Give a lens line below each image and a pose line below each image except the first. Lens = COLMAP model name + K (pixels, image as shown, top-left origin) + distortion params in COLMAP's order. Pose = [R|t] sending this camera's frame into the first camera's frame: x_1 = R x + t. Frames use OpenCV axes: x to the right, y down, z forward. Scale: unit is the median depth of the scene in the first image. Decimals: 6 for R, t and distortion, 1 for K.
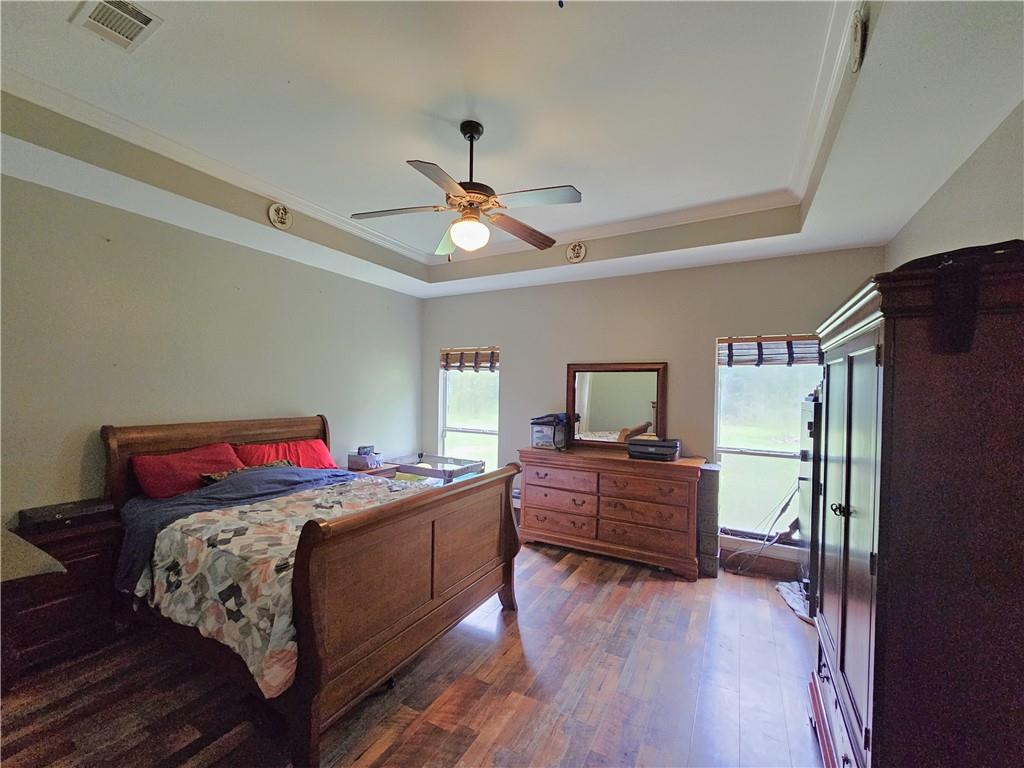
lens RADIAL K [[419.4, 0, 512.4], [0, 419.4, 385.6], [0, 0, 1]] dist [-0.003608, 0.000486]
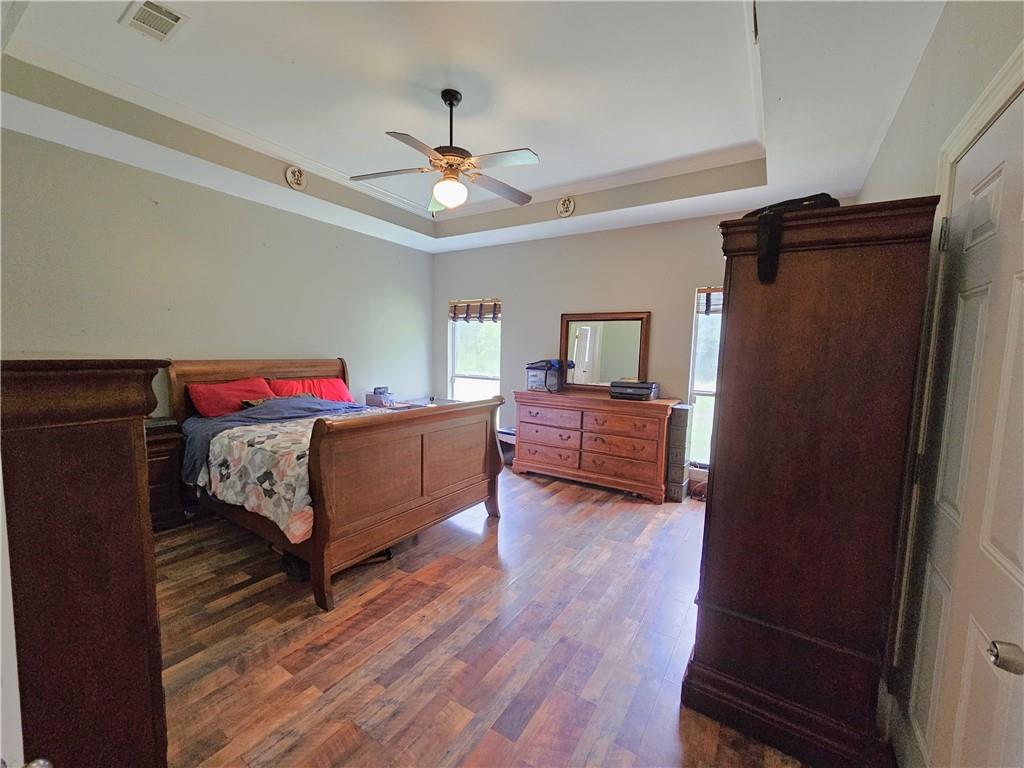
lens RADIAL K [[419.4, 0, 512.3], [0, 419.4, 387.3], [0, 0, 1]] dist [-0.003608, 0.000486]
pose [[0.997574, 0.013950, -0.068196, 0.124947], [-0.007251, 0.995209, 0.097499, 0.048704], [0.069229, -0.096768, 0.992896, -0.153257]]
